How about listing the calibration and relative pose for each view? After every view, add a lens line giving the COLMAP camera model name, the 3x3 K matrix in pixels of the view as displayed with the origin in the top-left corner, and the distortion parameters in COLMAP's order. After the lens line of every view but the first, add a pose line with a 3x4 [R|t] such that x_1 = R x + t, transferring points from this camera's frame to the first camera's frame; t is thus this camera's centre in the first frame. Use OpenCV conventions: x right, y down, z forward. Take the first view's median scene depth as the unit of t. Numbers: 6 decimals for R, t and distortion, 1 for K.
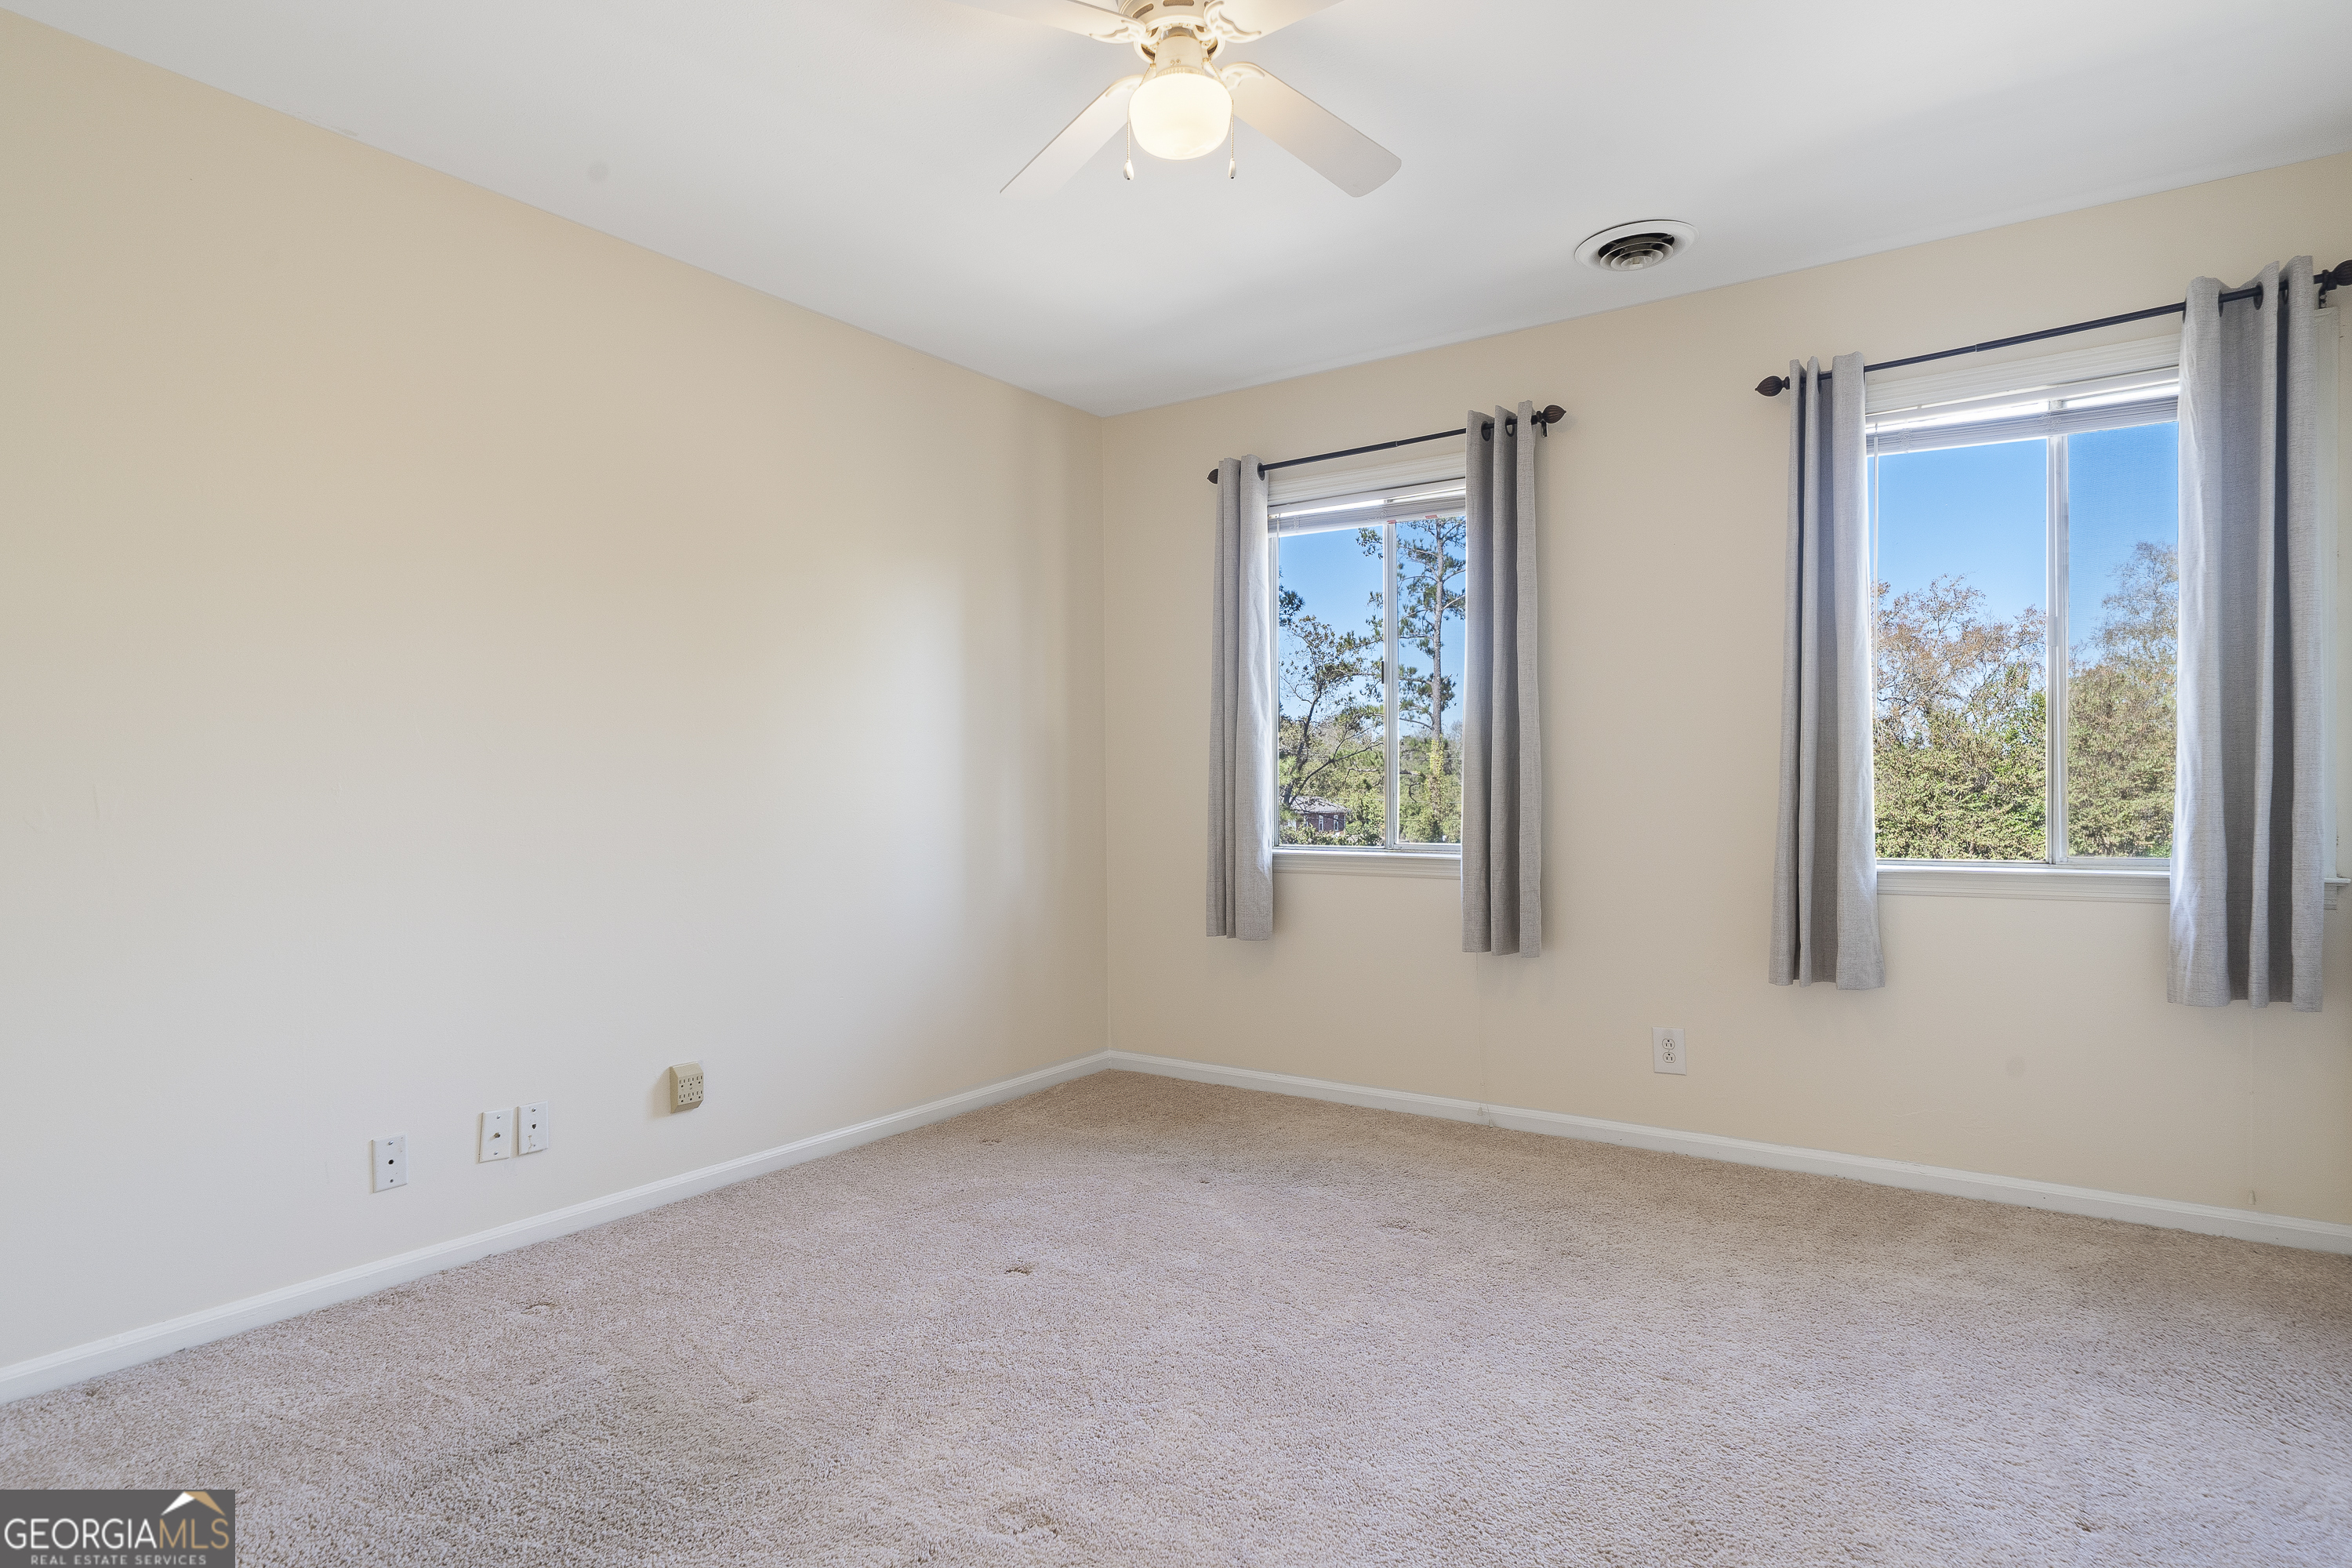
lens RADIAL K [[1216.6, 0, 1173.0], [0, 1216.6, 787.3], [0, 0, 1]] dist [0.003443, 0.000171]
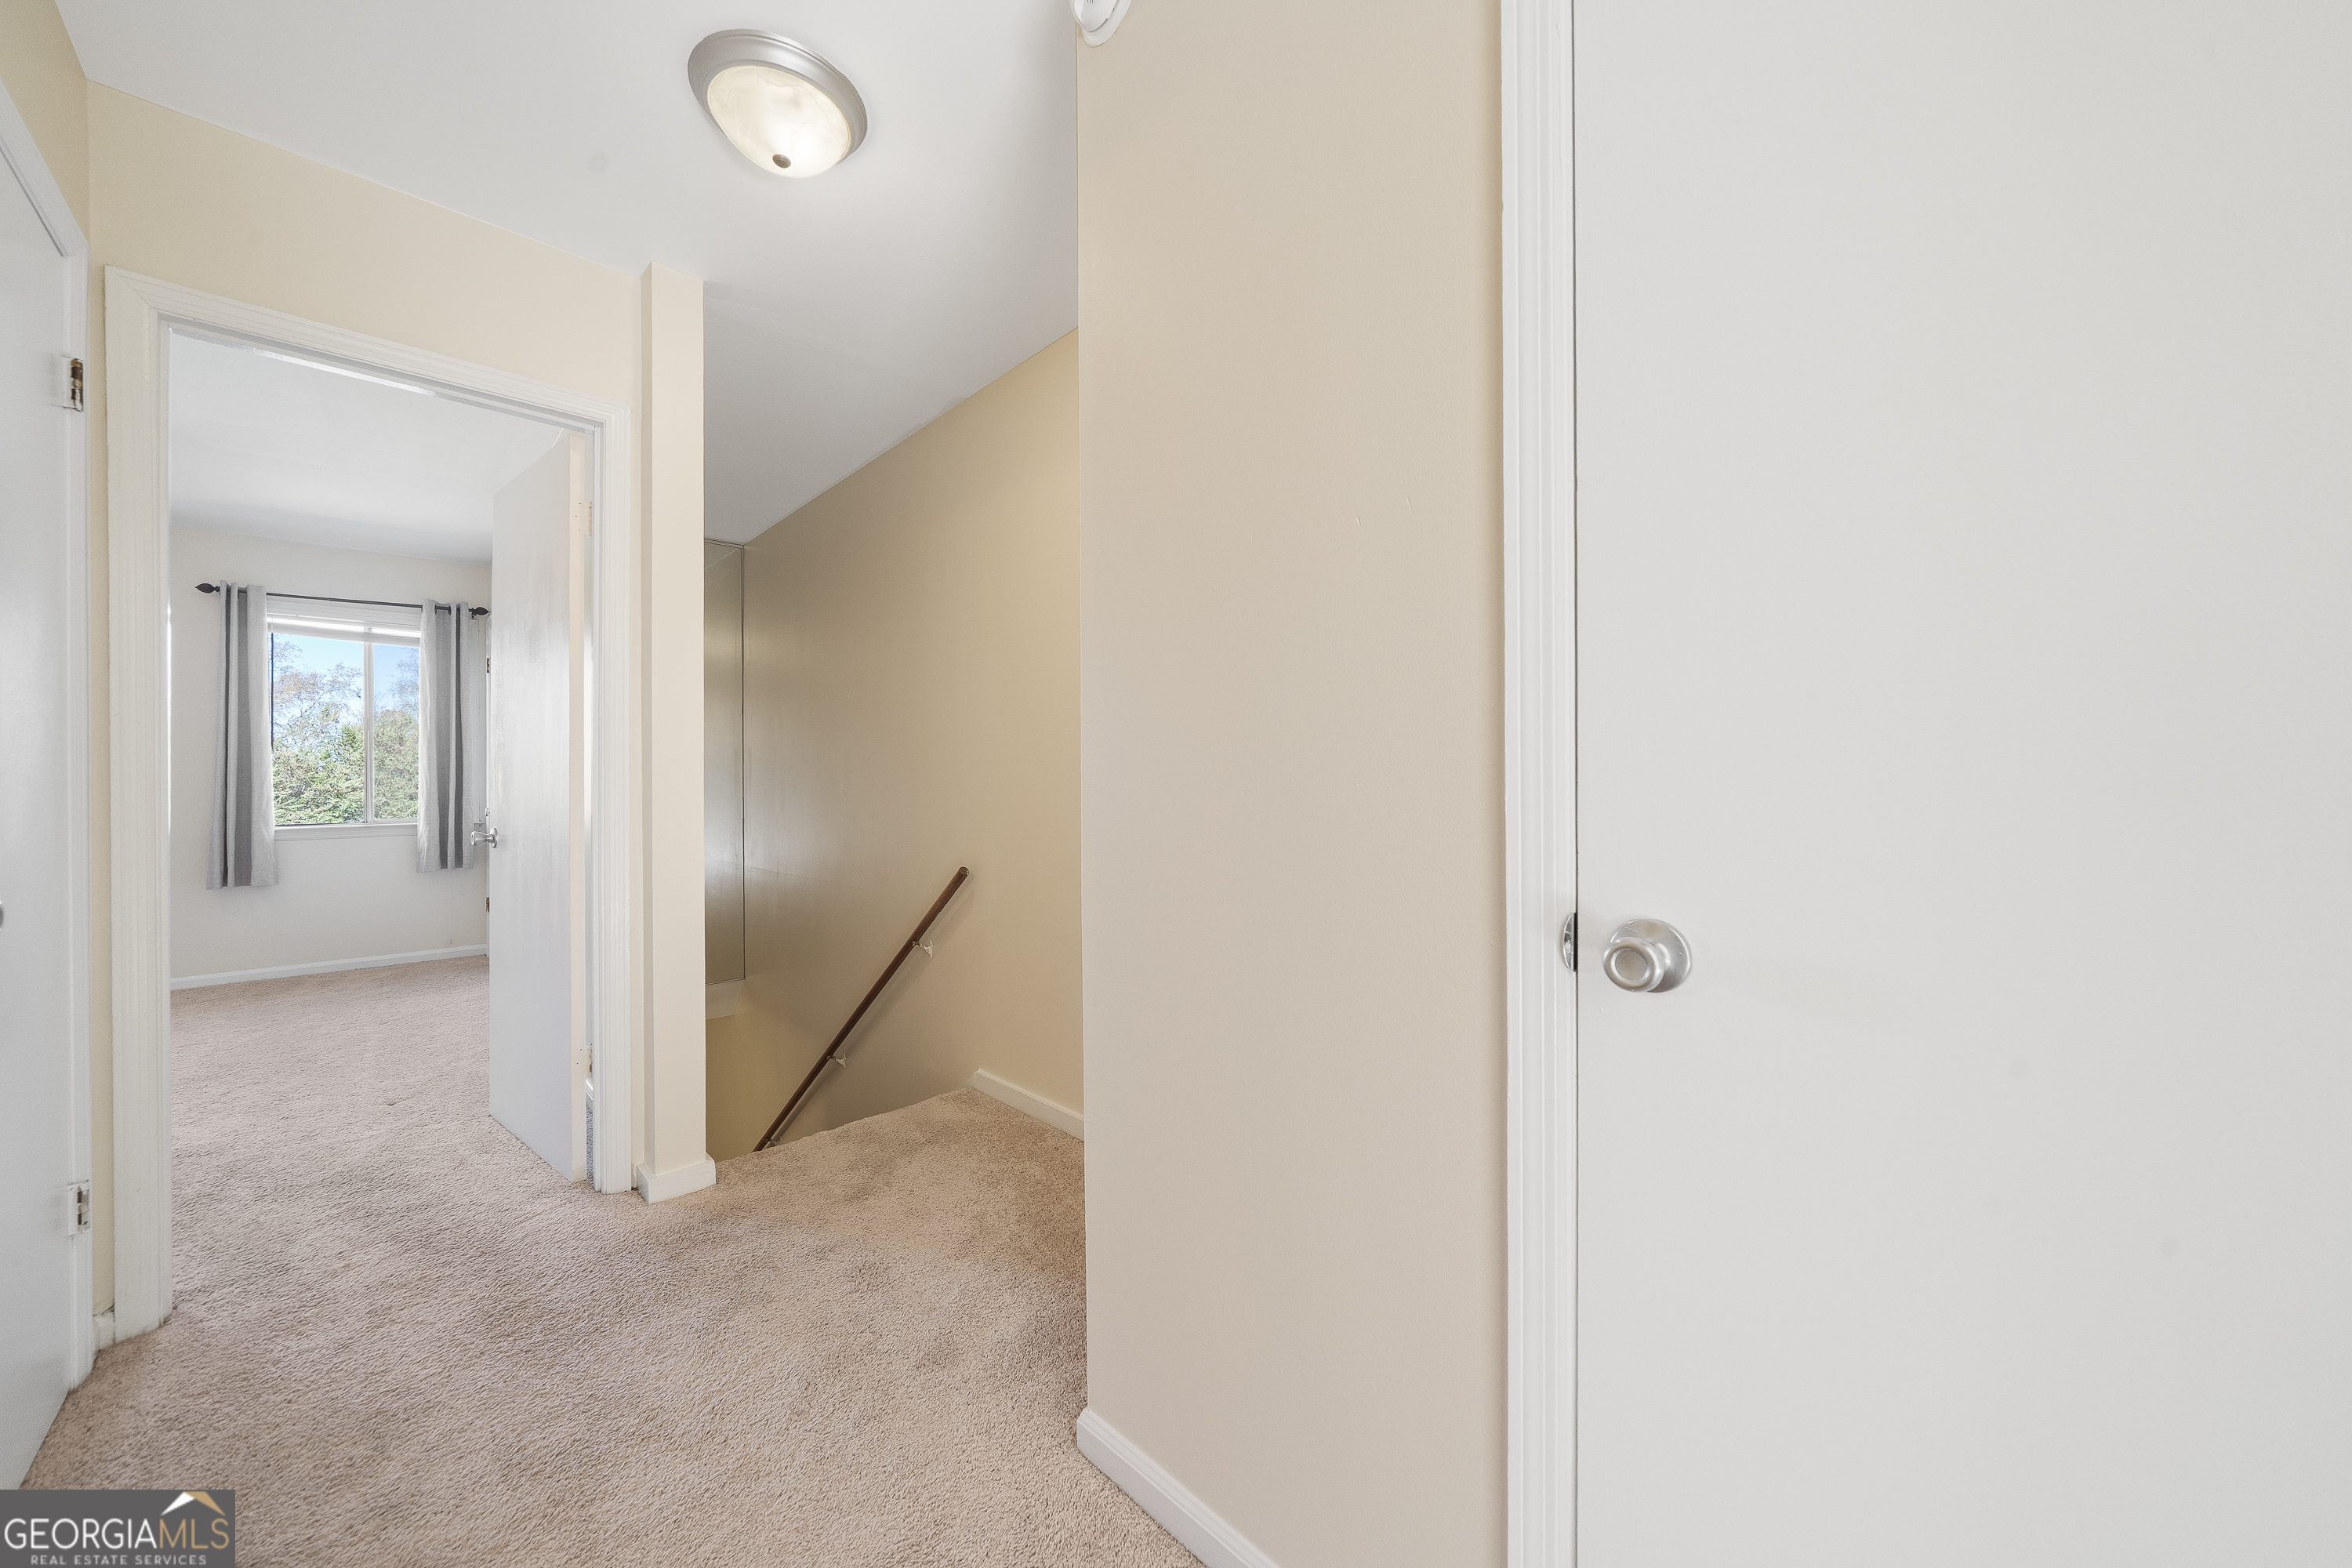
lens RADIAL K [[844.3, 0, 1170.6], [0, 844.3, 788.3], [0, 0, 1]] dist [-0.000208, 0.000034]
pose [[0.177595, -0.000308, 0.984104, -0.590248], [0.005757, 0.999983, -0.000725, 0.006429], [-0.984087, 0.005794, 0.177594, -0.795163]]
